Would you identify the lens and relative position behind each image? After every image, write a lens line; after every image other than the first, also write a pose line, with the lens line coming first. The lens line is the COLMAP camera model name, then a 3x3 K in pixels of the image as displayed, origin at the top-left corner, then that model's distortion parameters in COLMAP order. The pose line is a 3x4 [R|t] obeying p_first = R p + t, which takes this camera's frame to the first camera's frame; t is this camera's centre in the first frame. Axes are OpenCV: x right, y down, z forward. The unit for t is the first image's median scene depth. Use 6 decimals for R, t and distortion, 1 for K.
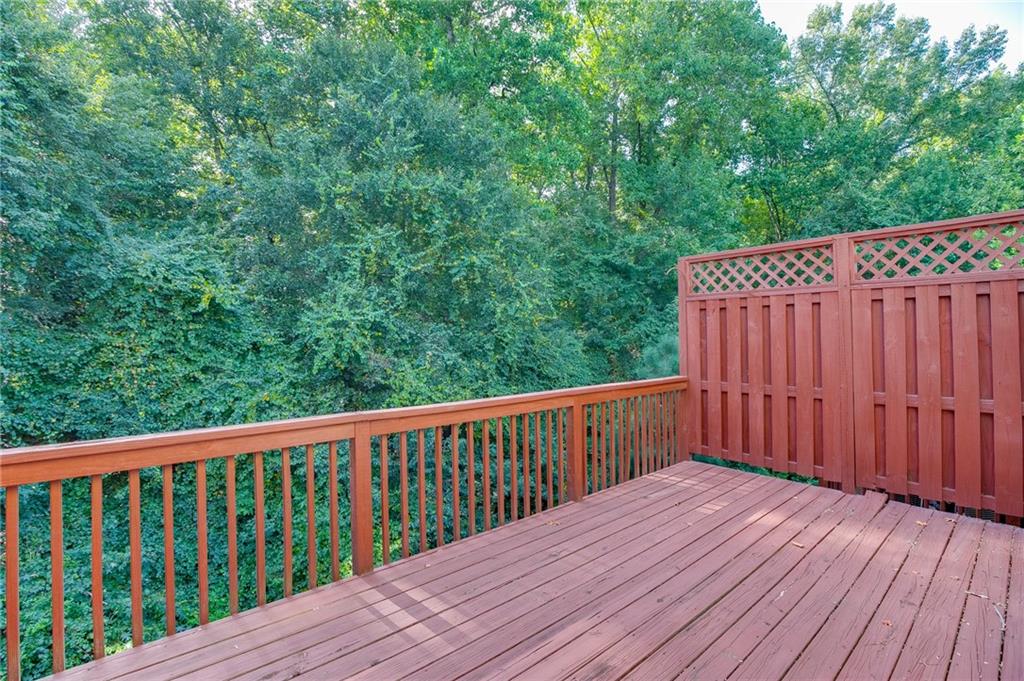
lens RADIAL K [[460.5, 0, 506.2], [0, 460.5, 337.4], [0, 0, 1]] dist [-0.015238, 0.004572]
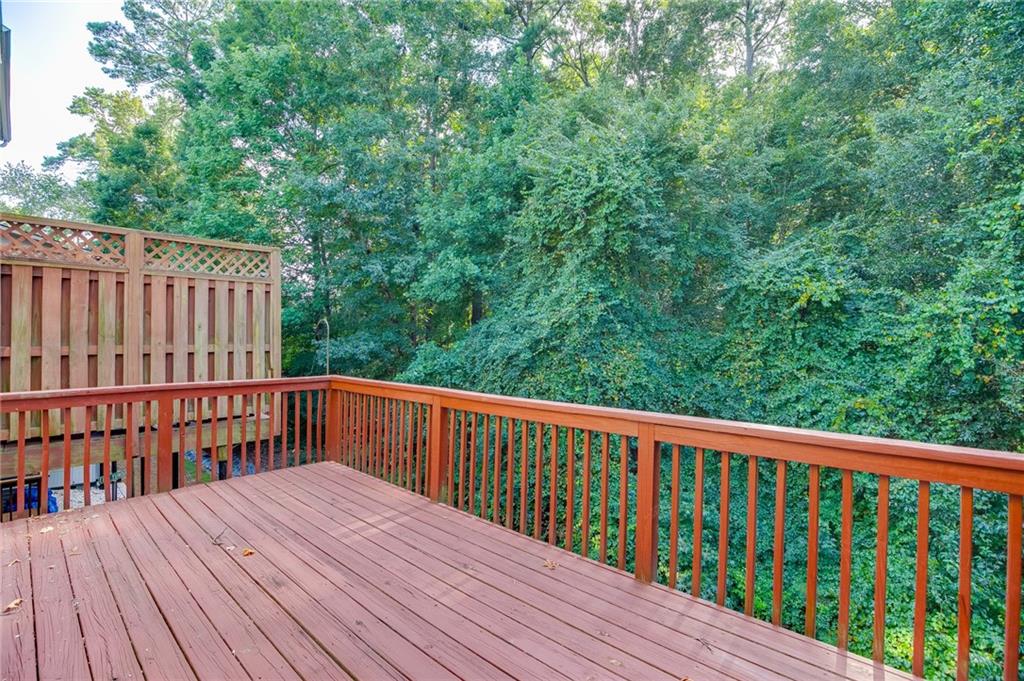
lens RADIAL K [[460.5, 0, 511.1], [0, 460.5, 333.4], [0, 0, 1]] dist [-0.015238, 0.004572]
pose [[0.140359, -0.002610, -0.990097, 0.241388], [-0.003314, 0.999990, -0.003106, -0.000414], [0.990095, 0.003717, 0.140349, 0.219701]]
